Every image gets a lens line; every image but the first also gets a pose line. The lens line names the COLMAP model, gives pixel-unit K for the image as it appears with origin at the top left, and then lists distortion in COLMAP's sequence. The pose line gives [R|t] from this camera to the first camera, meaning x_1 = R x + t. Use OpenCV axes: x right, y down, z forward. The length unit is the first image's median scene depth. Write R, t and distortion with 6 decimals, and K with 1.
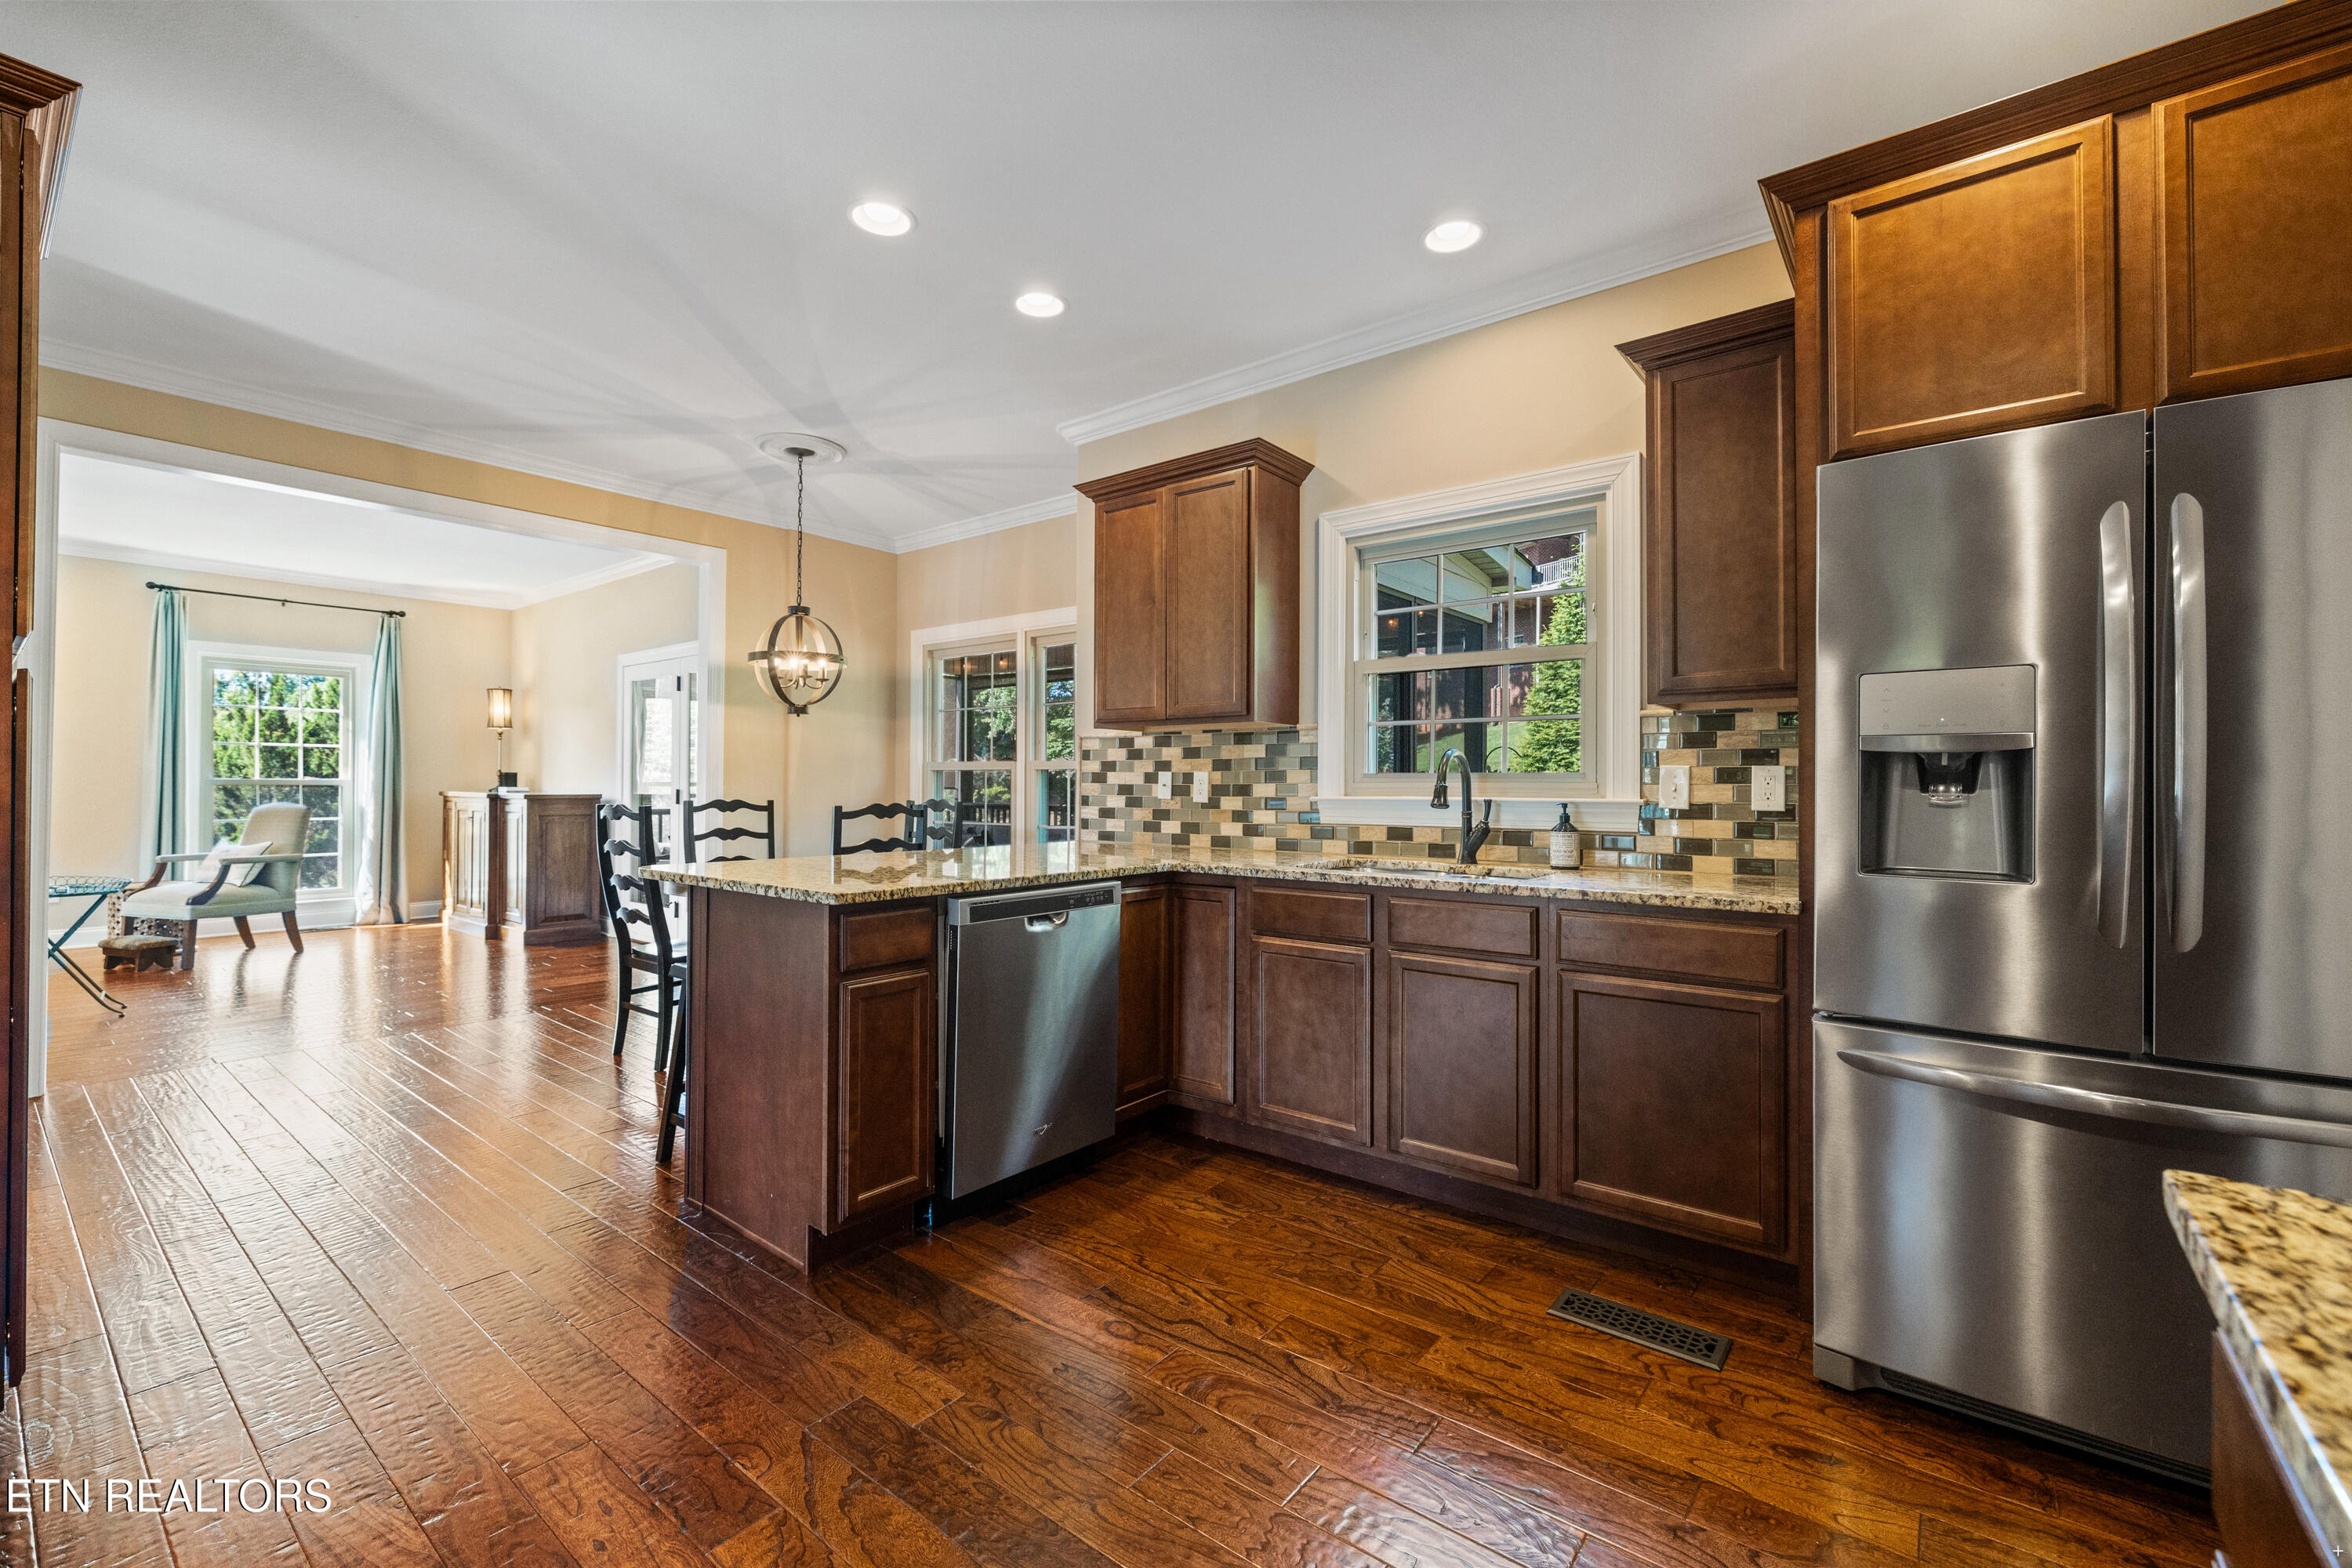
lens RADIAL K [[982.9, 0, 1176.9], [0, 982.9, 778.7], [0, 0, 1]] dist [-0.000844, 0.000364]
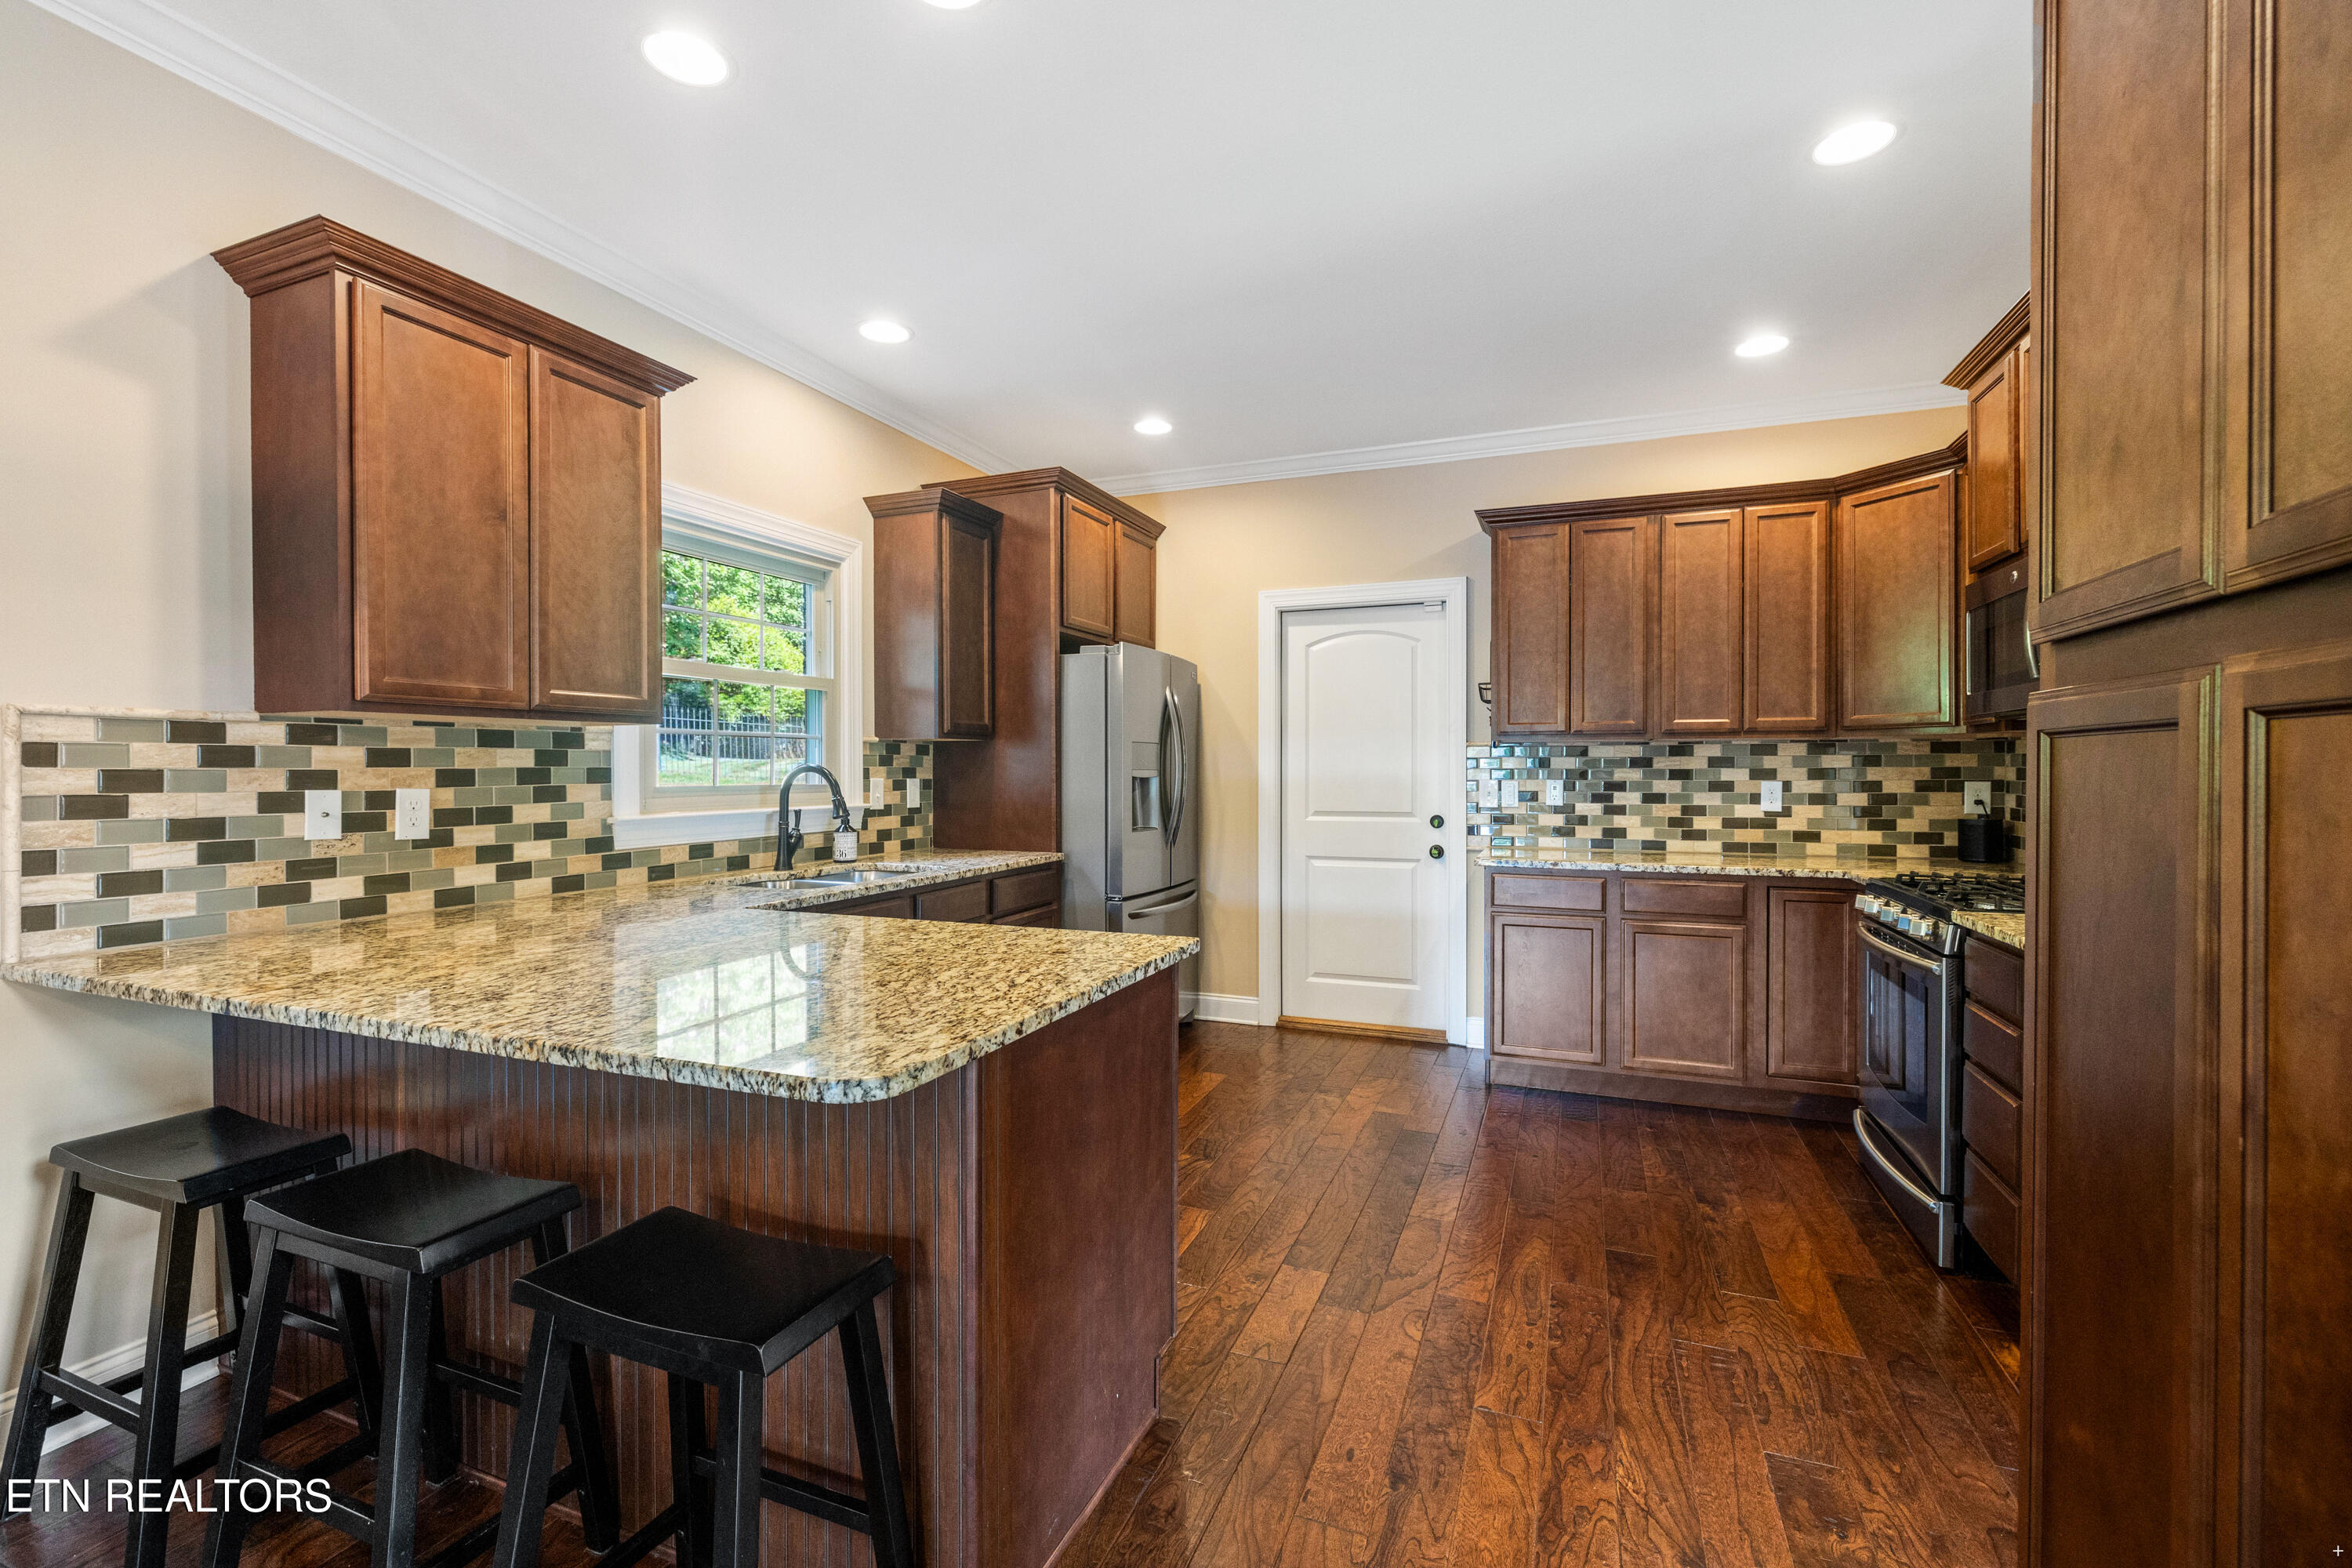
lens RADIAL K [[982.9, 0, 1163.5], [0, 982.9, 775.5], [0, 0, 1]] dist [-0.000844, 0.000364]
pose [[-0.270453, -0.014040, 0.962631, -0.678024], [-0.011263, 0.999871, 0.011419, -0.027306], [-0.962667, -0.007754, -0.270576, 0.706010]]
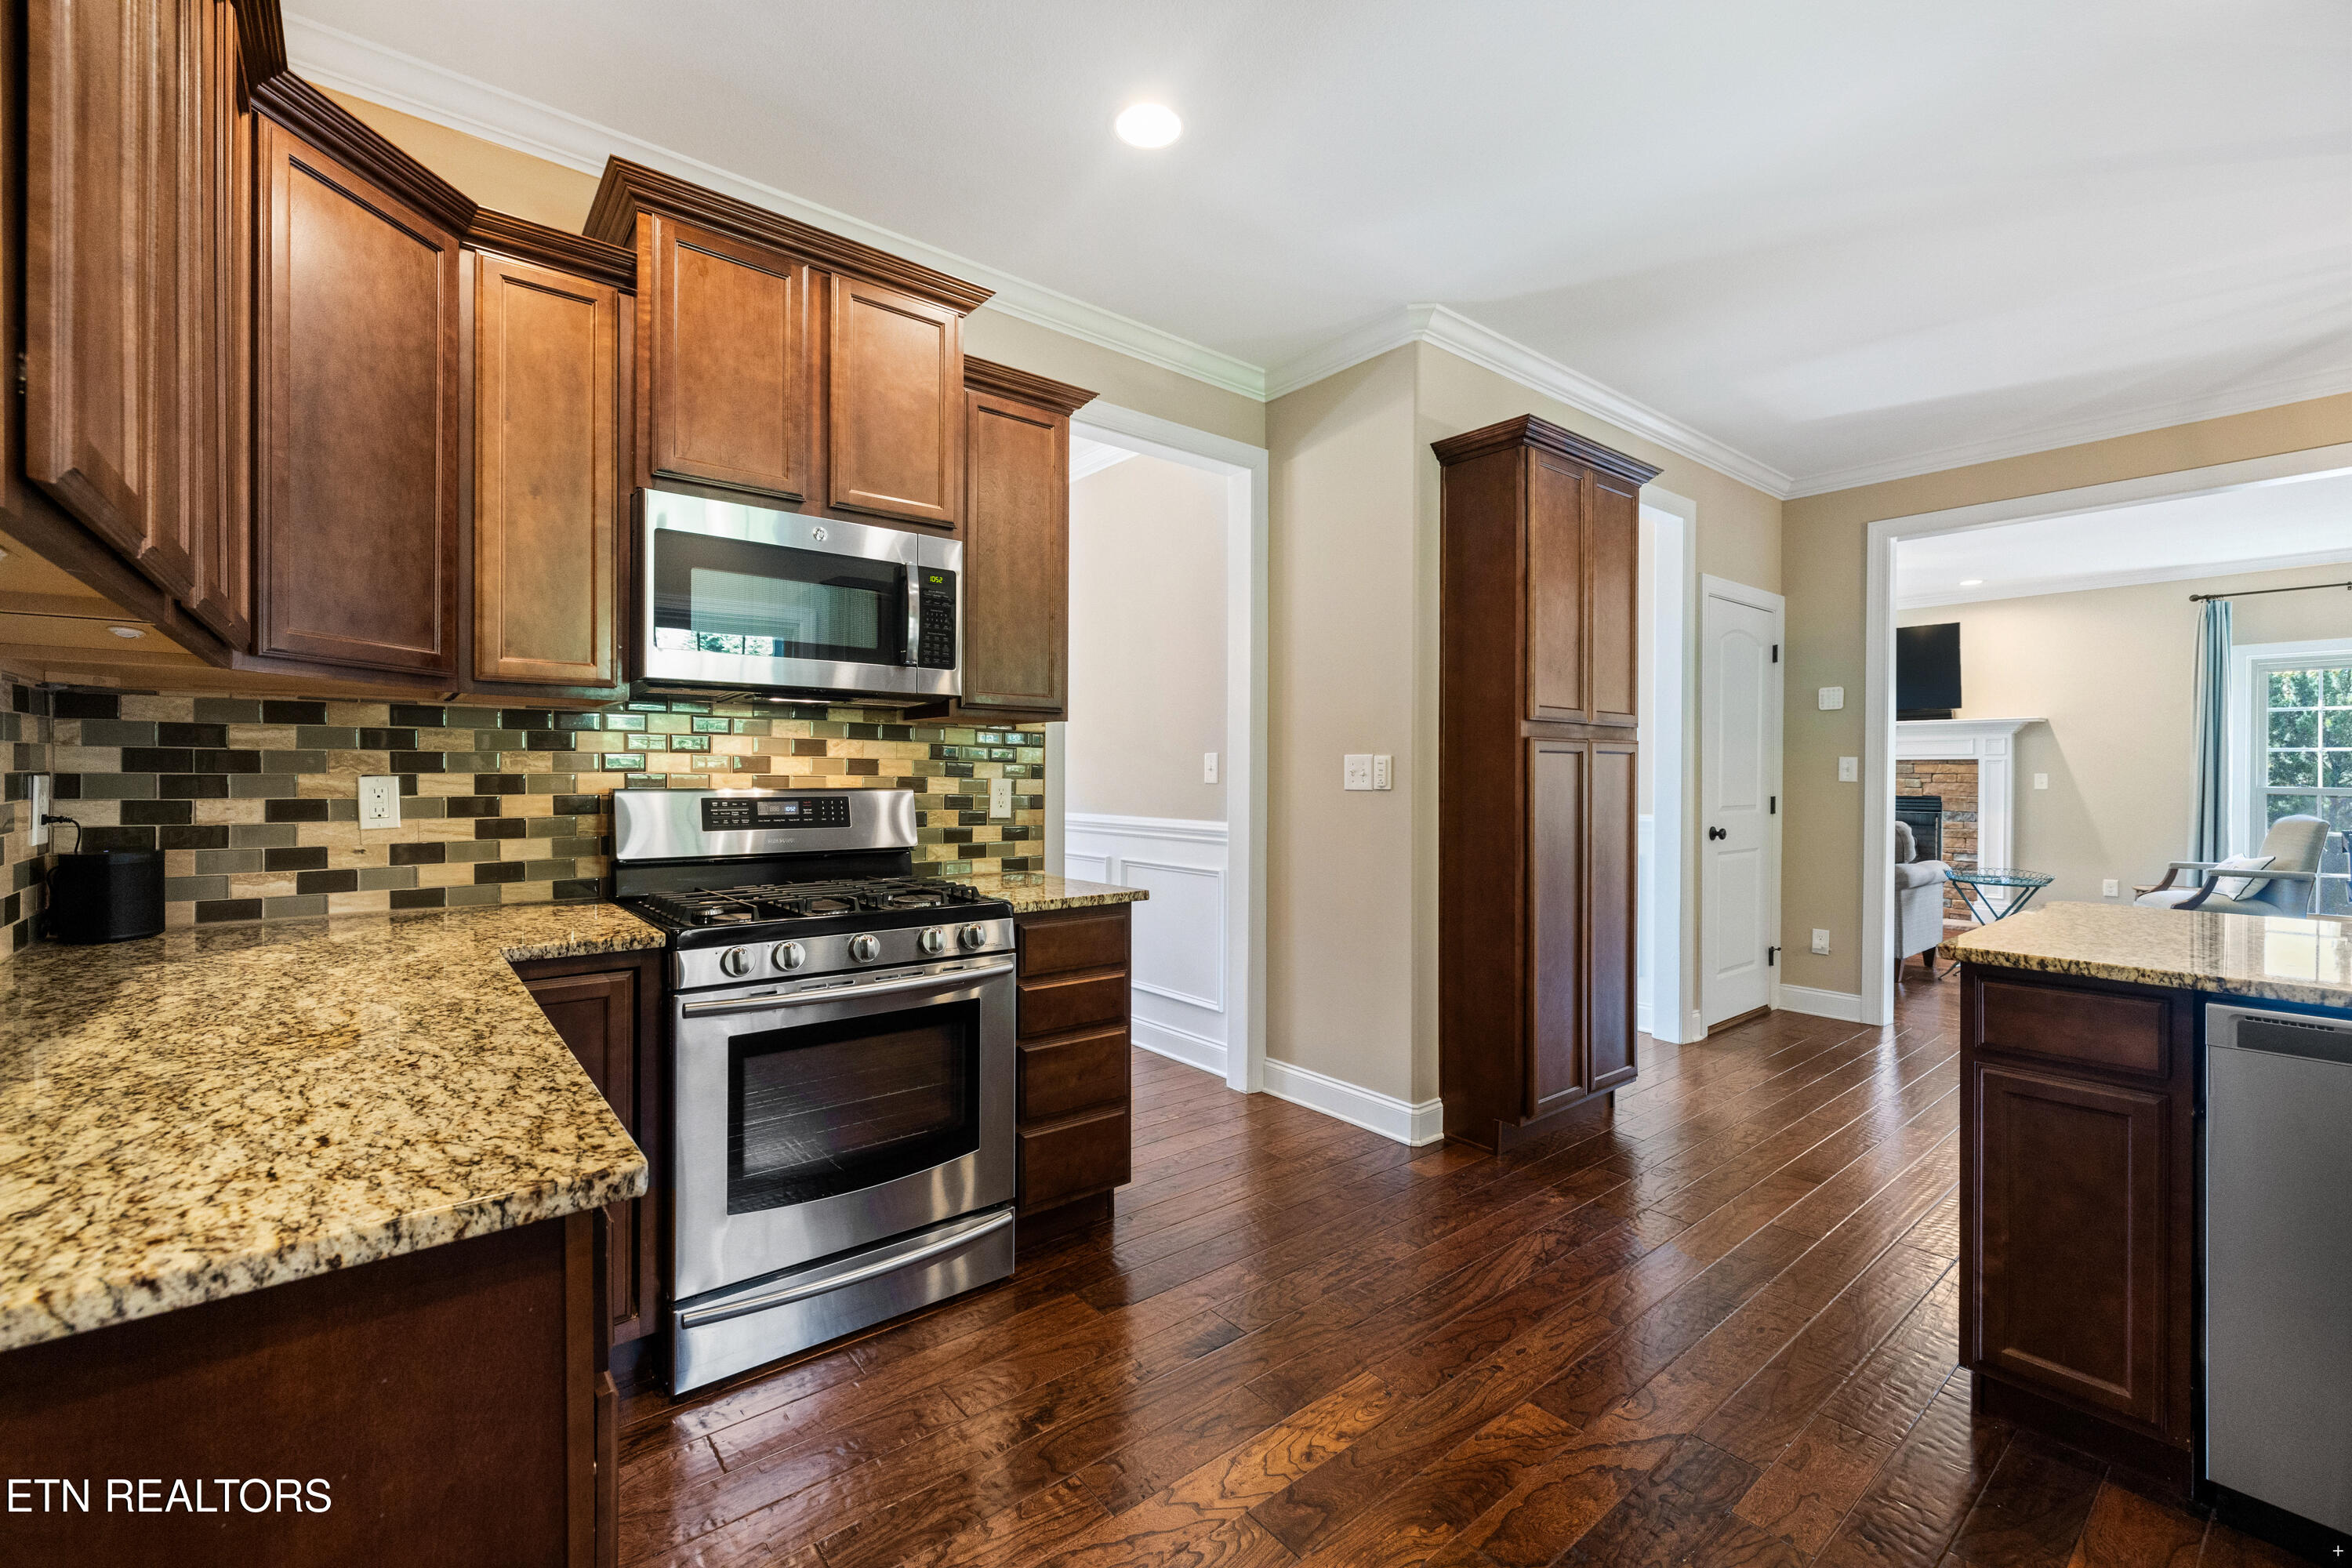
lens RADIAL K [[982.9, 0, 1165.0], [0, 982.9, 783.8], [0, 0, 1]] dist [-0.000844, 0.000364]
pose [[-0.223955, -0.000358, -0.974600, 0.339949], [0.004264, 0.999990, -0.001347, -0.011246], [0.974590, -0.004457, -0.223951, 0.315405]]
